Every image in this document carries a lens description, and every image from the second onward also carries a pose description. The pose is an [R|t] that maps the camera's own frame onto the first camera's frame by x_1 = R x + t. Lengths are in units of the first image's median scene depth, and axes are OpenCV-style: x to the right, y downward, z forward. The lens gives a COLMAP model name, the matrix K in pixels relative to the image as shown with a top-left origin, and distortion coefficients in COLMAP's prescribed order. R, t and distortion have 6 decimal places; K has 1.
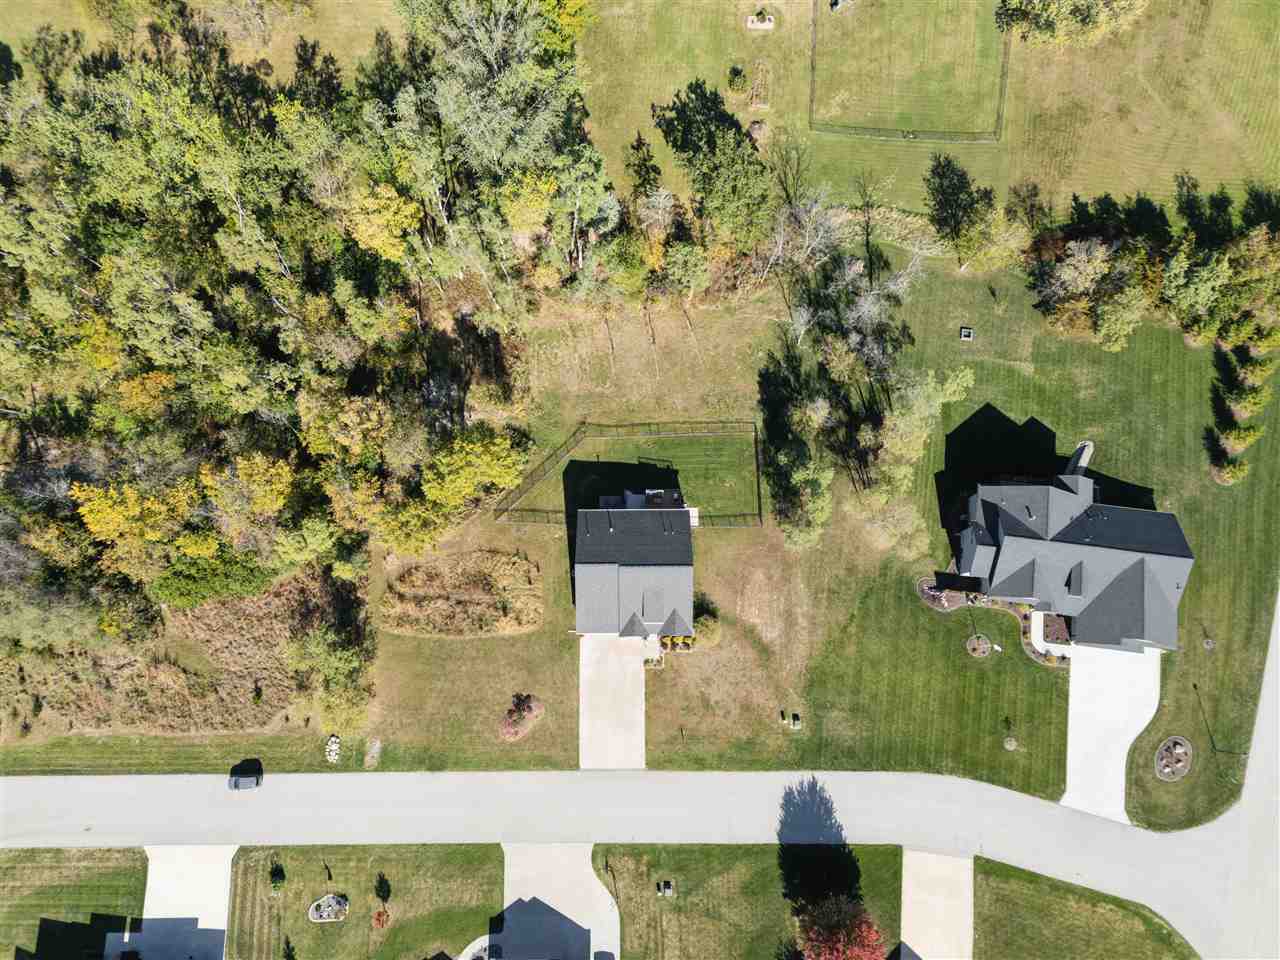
lens RADIAL K [[938.1, 0, 644.9], [0, 938.1, 465.5], [0, 0, 1]] dist [0.009000, -0.005910]
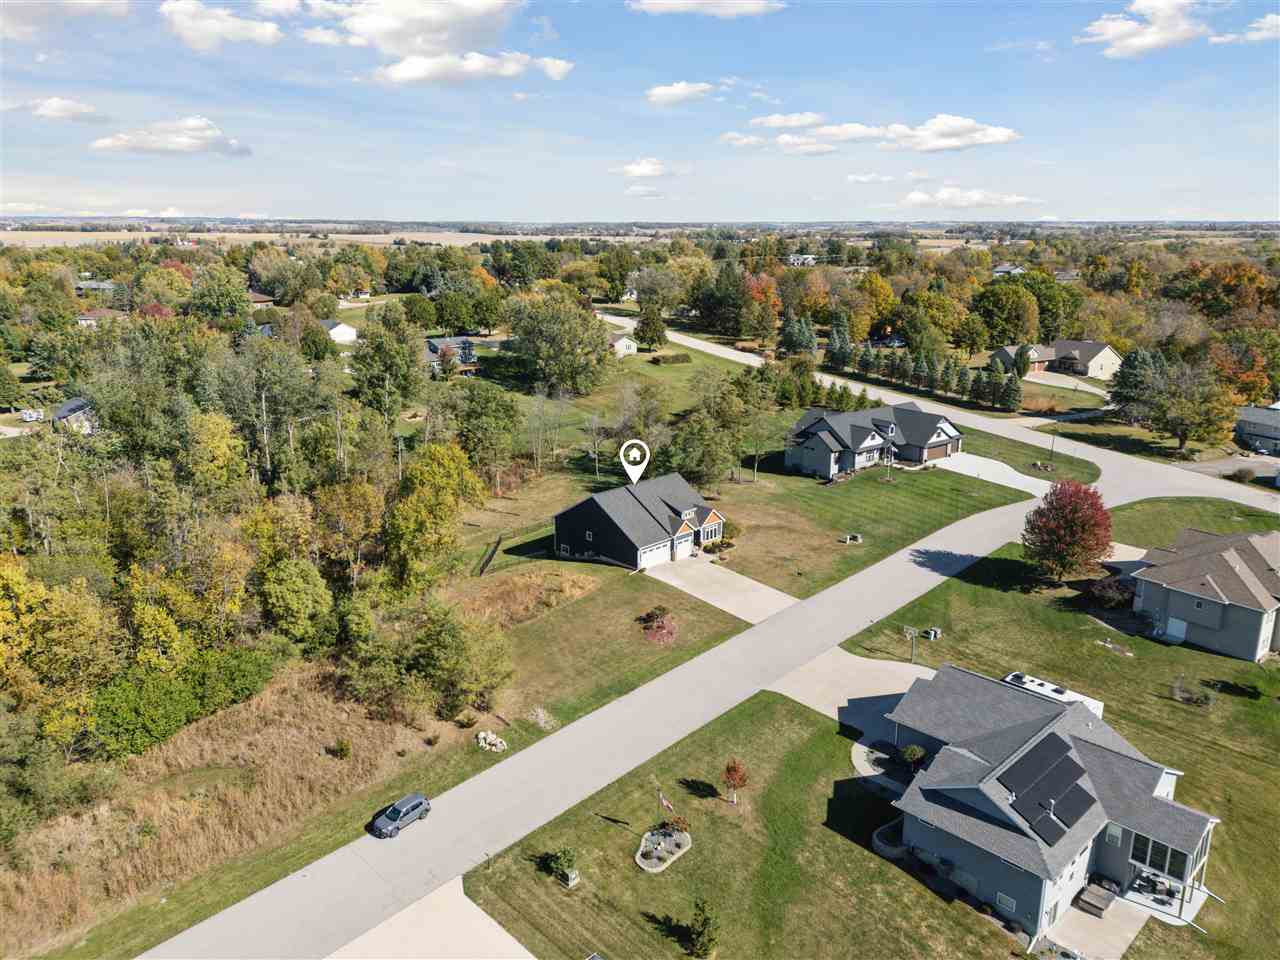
lens RADIAL K [[938.1, 0, 644.9], [0, 938.1, 465.5], [0, 0, 1]] dist [0.009000, -0.005910]
pose [[0.709921, -0.183903, 0.679847, -0.654123], [0.684315, 0.408343, -0.604127, 0.680215], [-0.166509, 0.894112, 0.415739, 0.537480]]
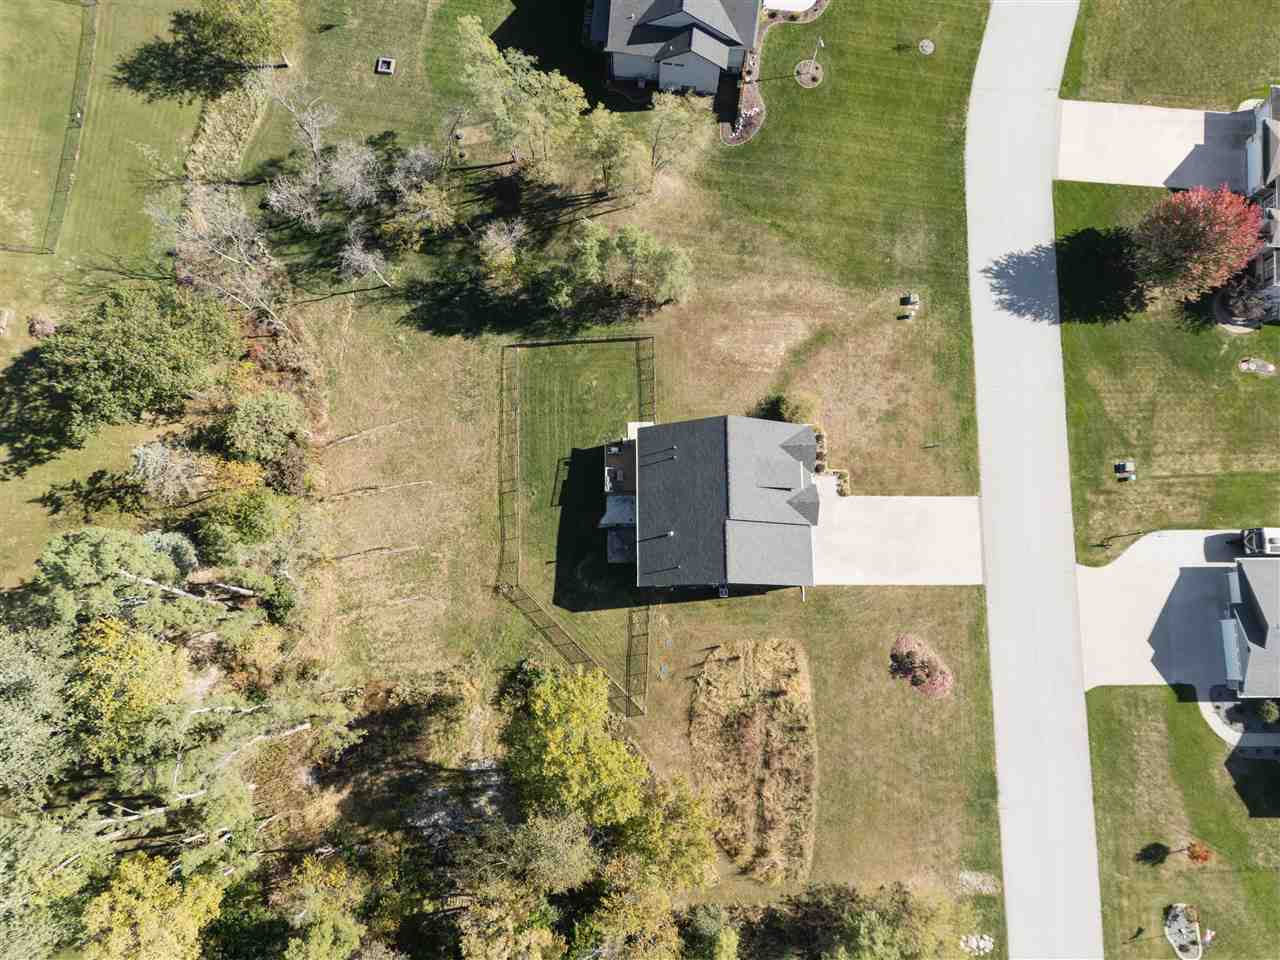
lens RADIAL K [[938.1, 0, 644.9], [0, 938.1, 465.5], [0, 0, 1]] dist [0.009000, -0.005910]
pose [[0.000174, -0.985619, 0.168983, -0.099927], [0.973630, 0.038717, 0.224824, -0.104534], [-0.228133, 0.164488, 0.959635, 0.326313]]
